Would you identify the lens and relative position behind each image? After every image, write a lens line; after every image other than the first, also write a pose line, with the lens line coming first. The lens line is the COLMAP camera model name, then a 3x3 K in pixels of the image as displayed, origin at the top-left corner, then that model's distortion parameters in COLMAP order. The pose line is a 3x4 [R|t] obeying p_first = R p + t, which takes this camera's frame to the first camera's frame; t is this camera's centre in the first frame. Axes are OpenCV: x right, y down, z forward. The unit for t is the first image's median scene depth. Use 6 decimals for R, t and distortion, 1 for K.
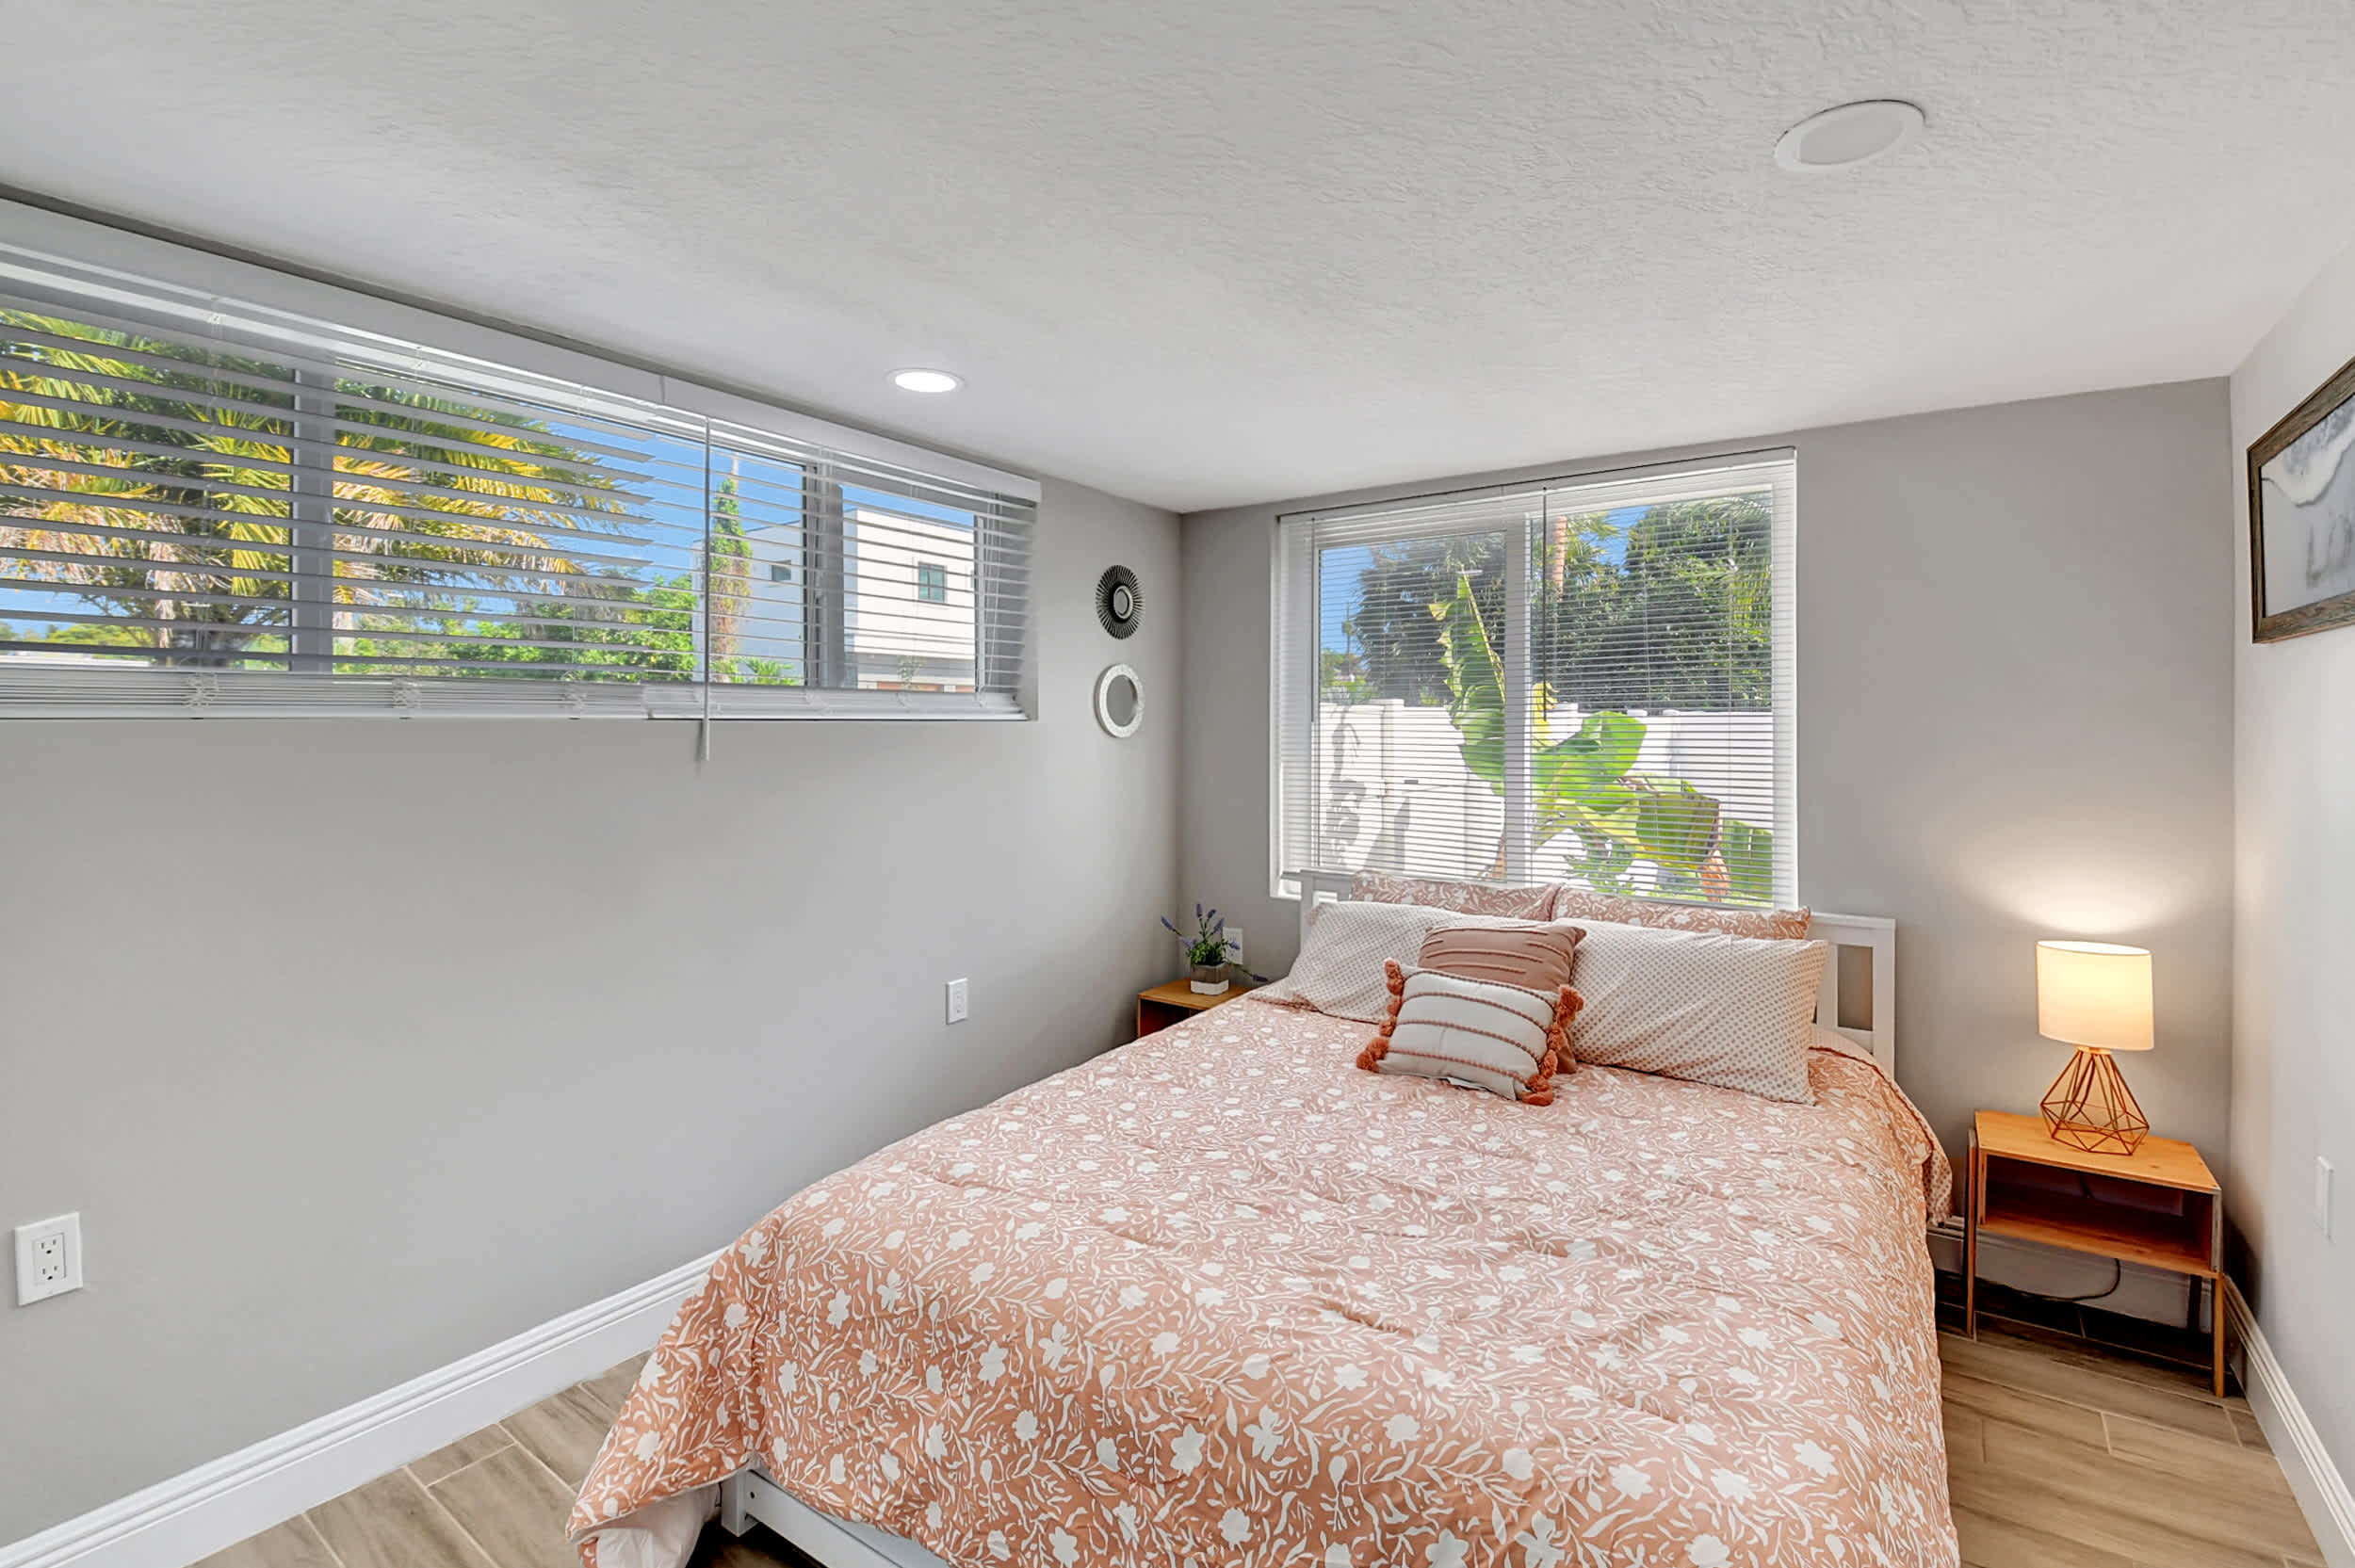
lens RADIAL K [[1068.9, 0, 1167.1], [0, 1068.9, 734.0], [0, 0, 1]] dist [0.026467, -0.031719]
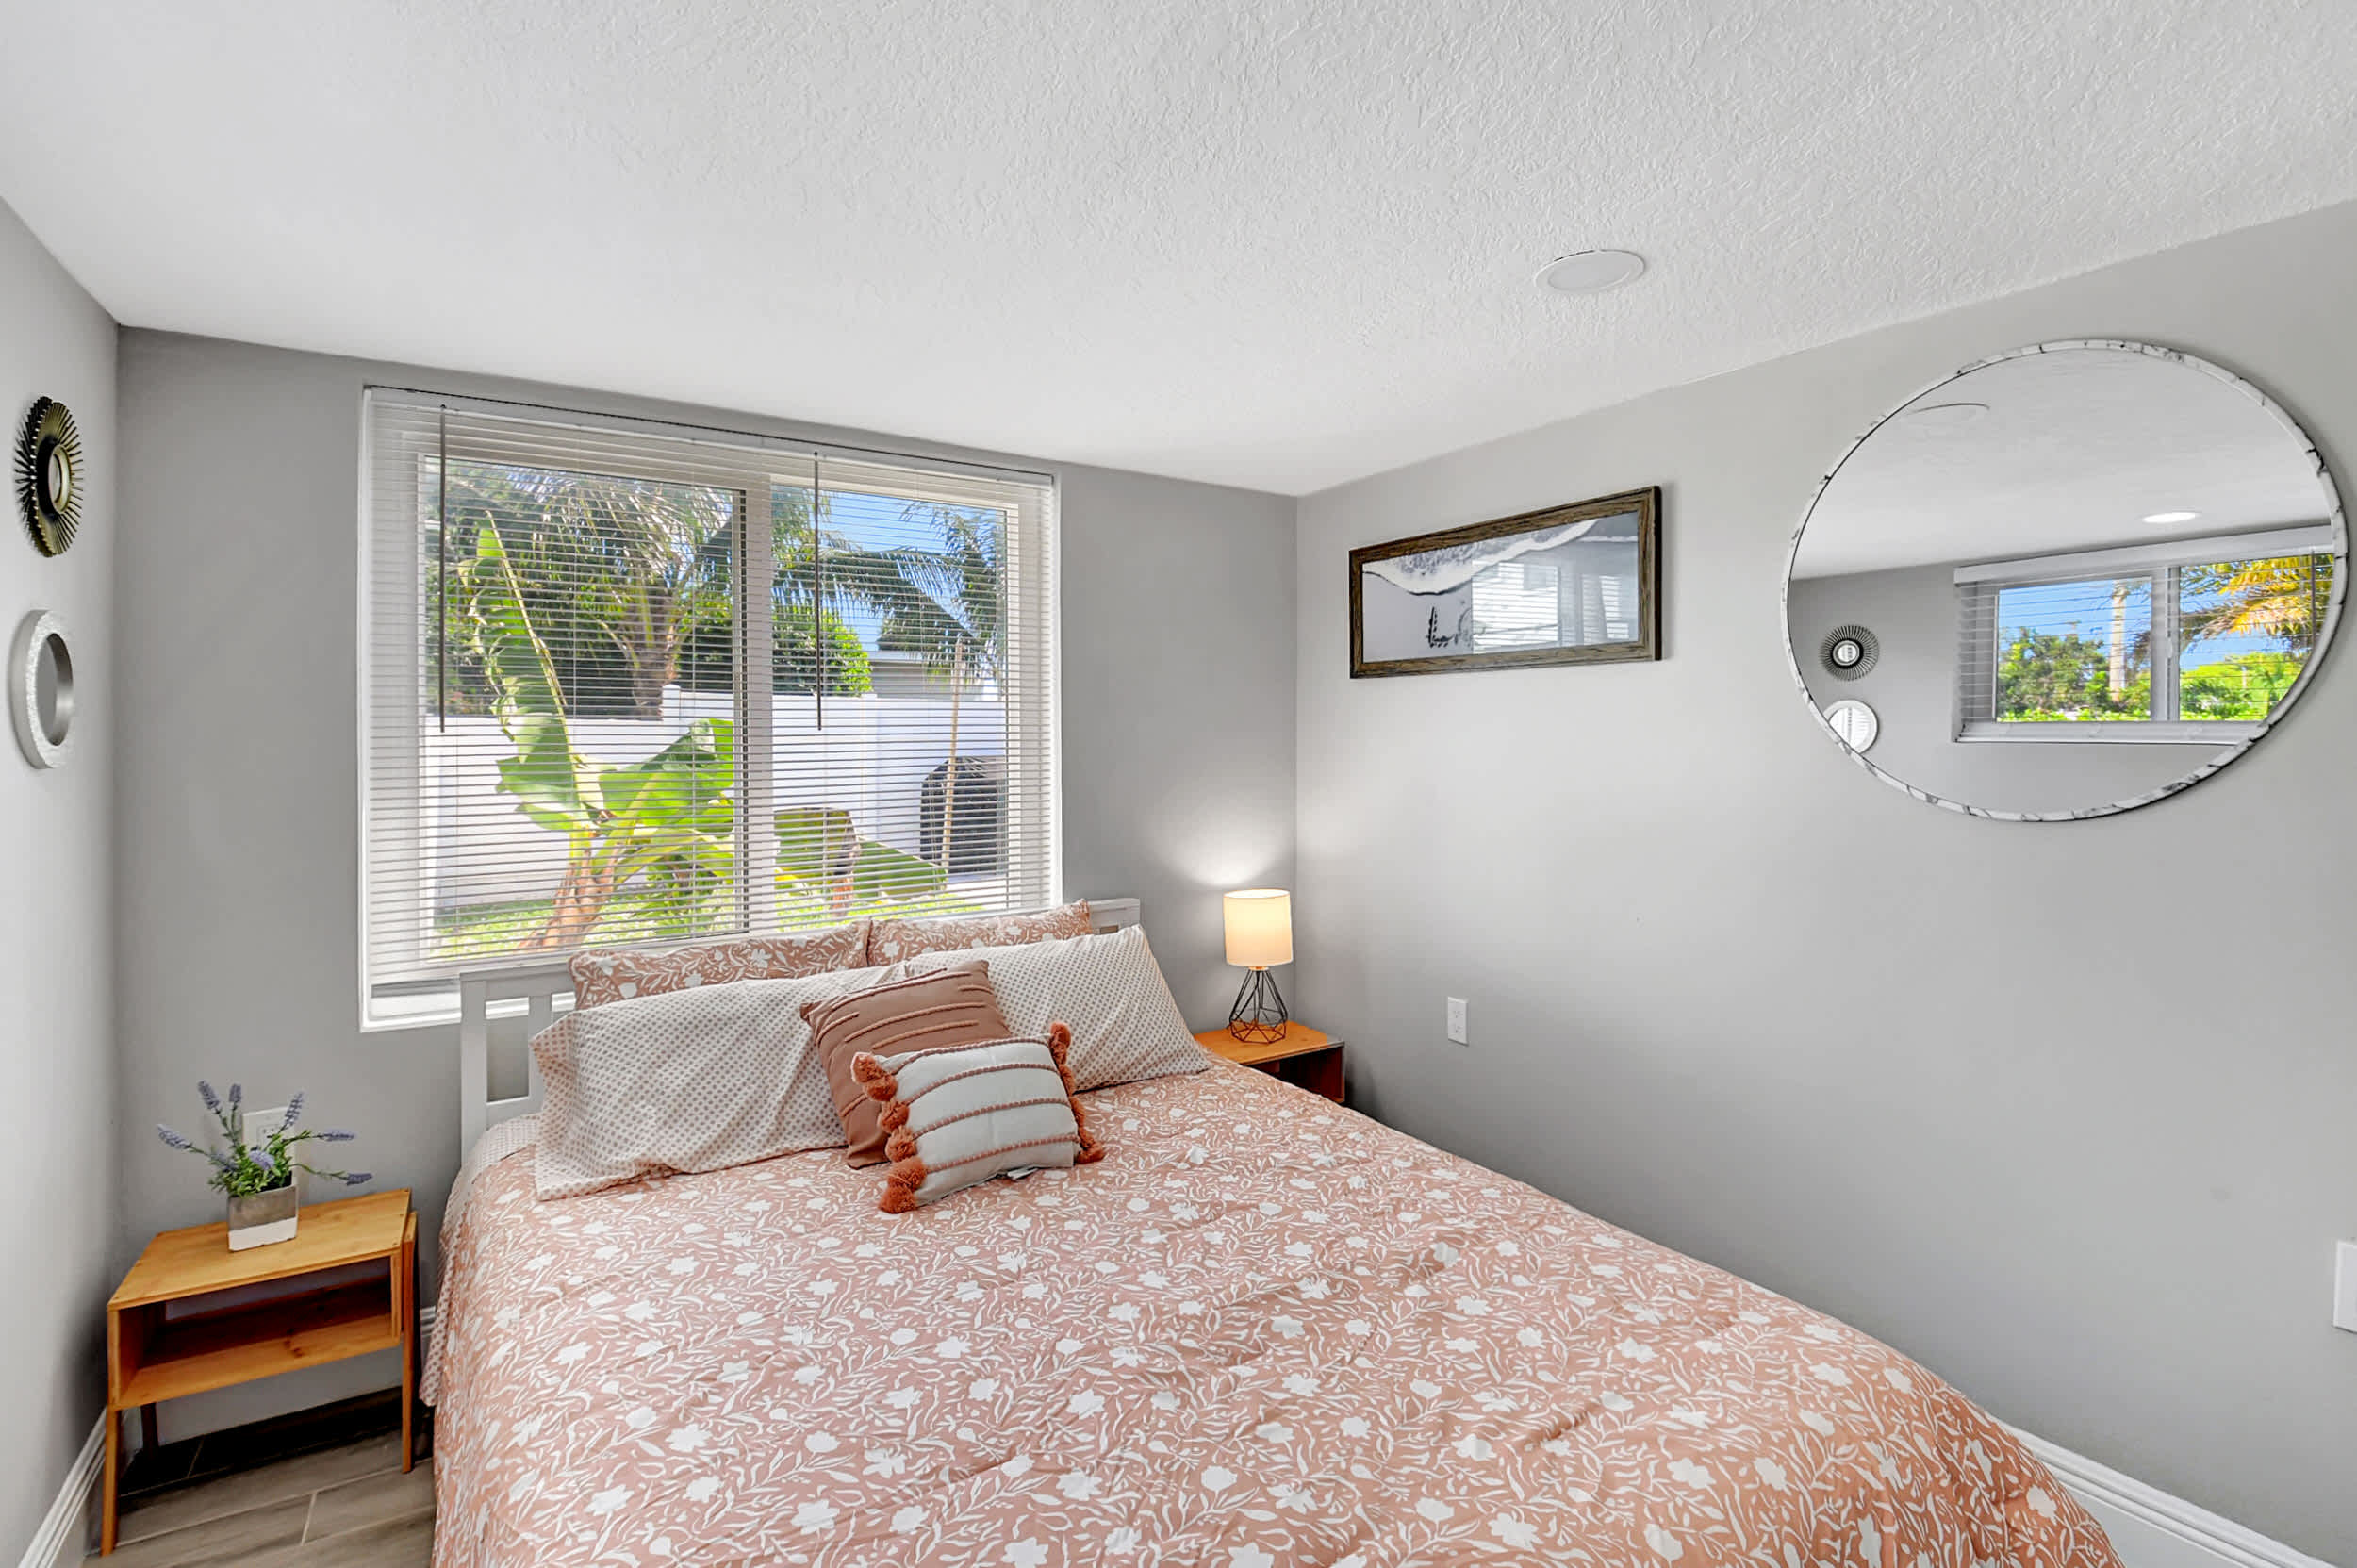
lens RADIAL K [[1070.0, 0, 1168.1], [0, 1070.0, 734.0], [0, 0, 1]] dist [0.026467, -0.031719]
pose [[0.369890, -0.009616, 0.929026, -0.511748], [0.011282, 0.999919, 0.005858, -0.017247], [-0.929007, 0.008314, 0.369968, 0.672725]]
